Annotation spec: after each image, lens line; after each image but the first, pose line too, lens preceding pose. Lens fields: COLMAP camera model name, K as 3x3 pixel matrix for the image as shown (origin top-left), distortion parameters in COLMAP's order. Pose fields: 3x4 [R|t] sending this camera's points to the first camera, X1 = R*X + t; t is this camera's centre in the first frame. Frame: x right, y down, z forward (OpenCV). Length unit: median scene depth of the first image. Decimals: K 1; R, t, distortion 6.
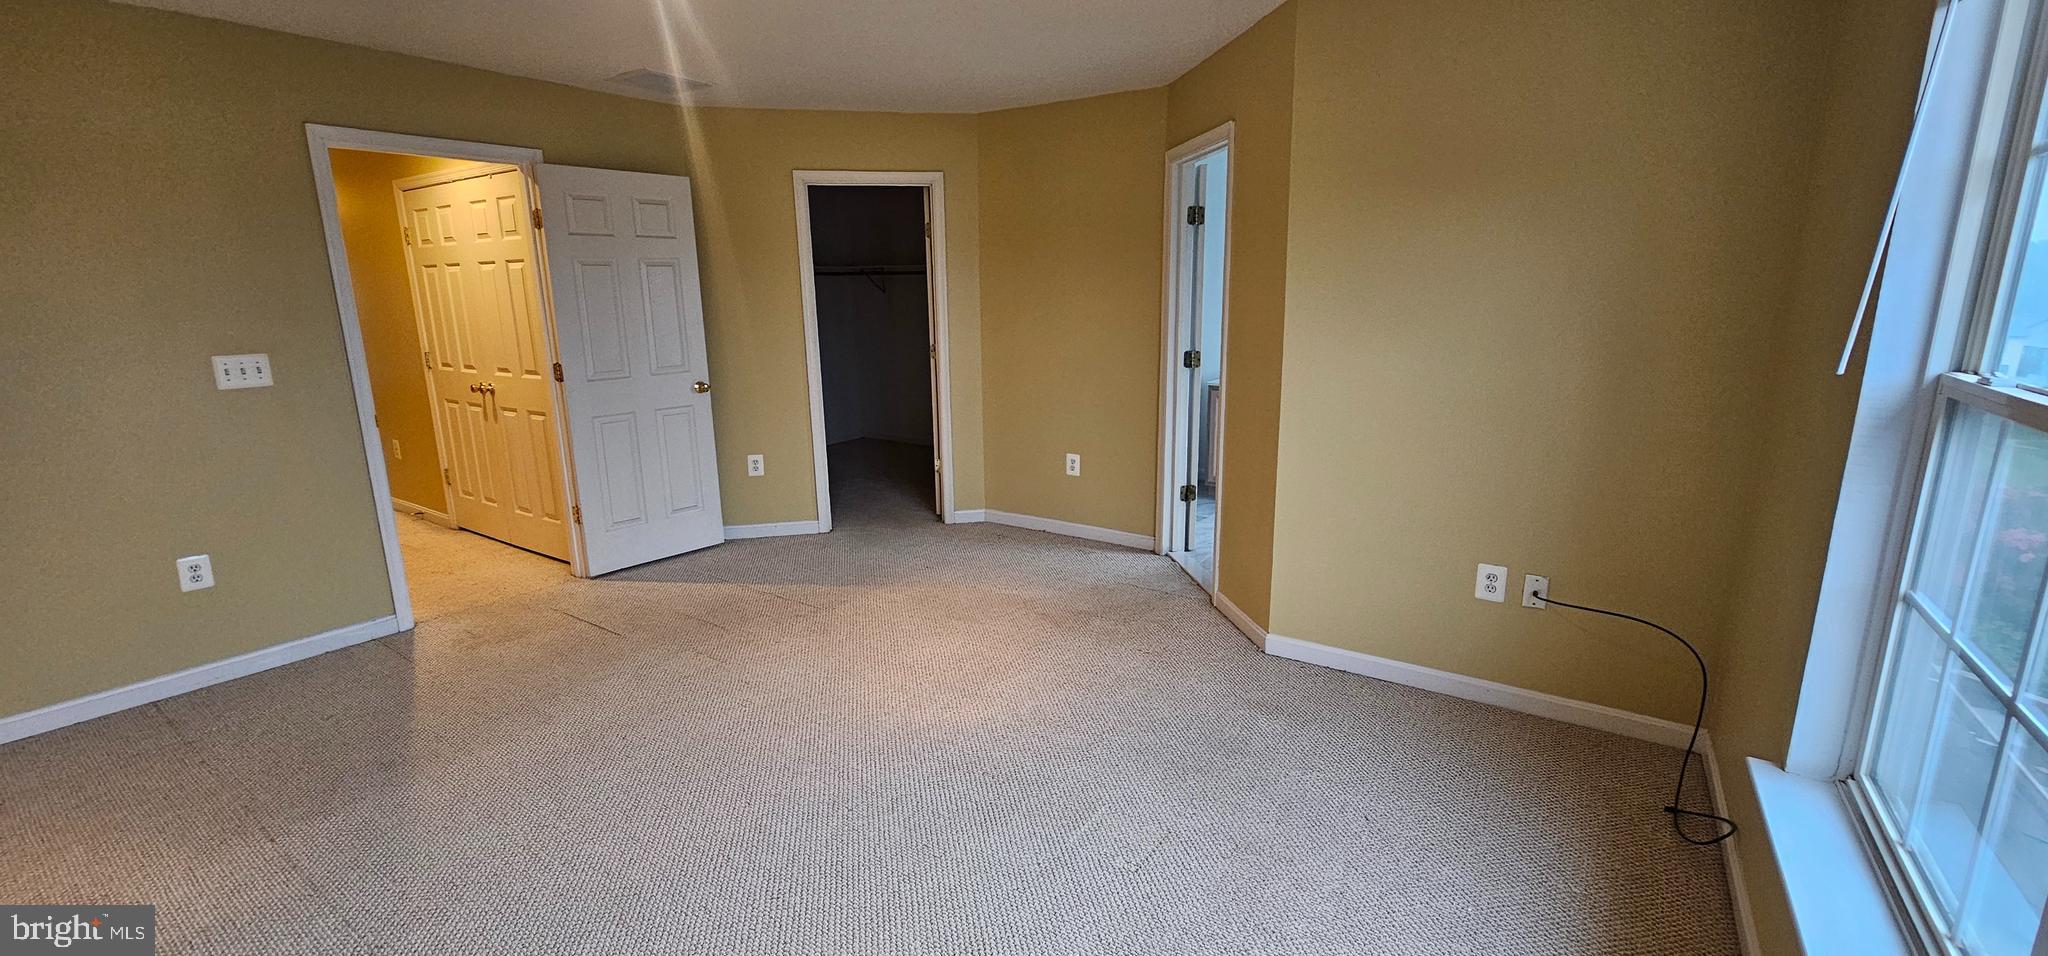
lens RADIAL K [[838.5, 0, 1026.6], [0, 838.5, 471.8], [0, 0, 1]] dist [0.001640, -0.000428]
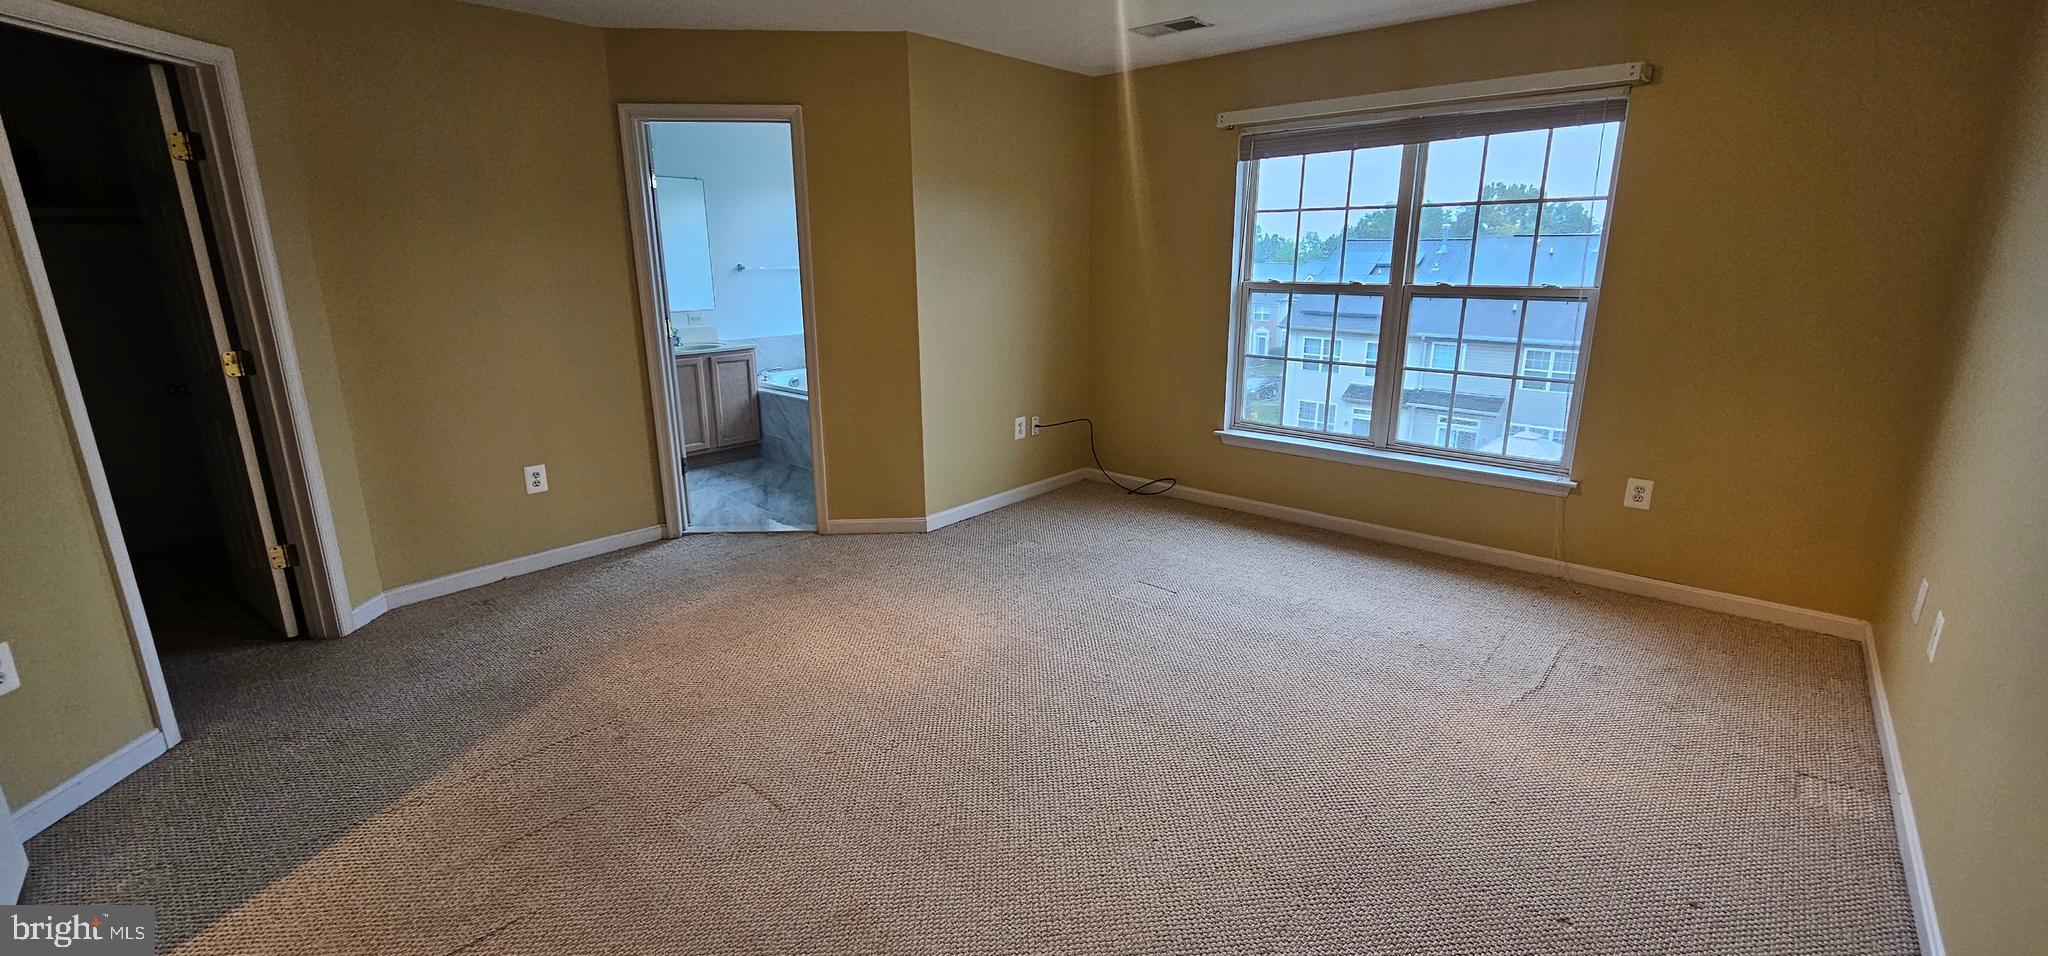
lens RADIAL K [[838.5, 0, 1038.2], [0, 838.5, 477.0], [0, 0, 1]] dist [0.001640, -0.000428]
pose [[0.110484, -0.245537, 0.963071, -0.662266], [0.215645, 0.951841, 0.217935, -0.081808], [-0.970201, 0.183603, 0.158112, 0.420913]]
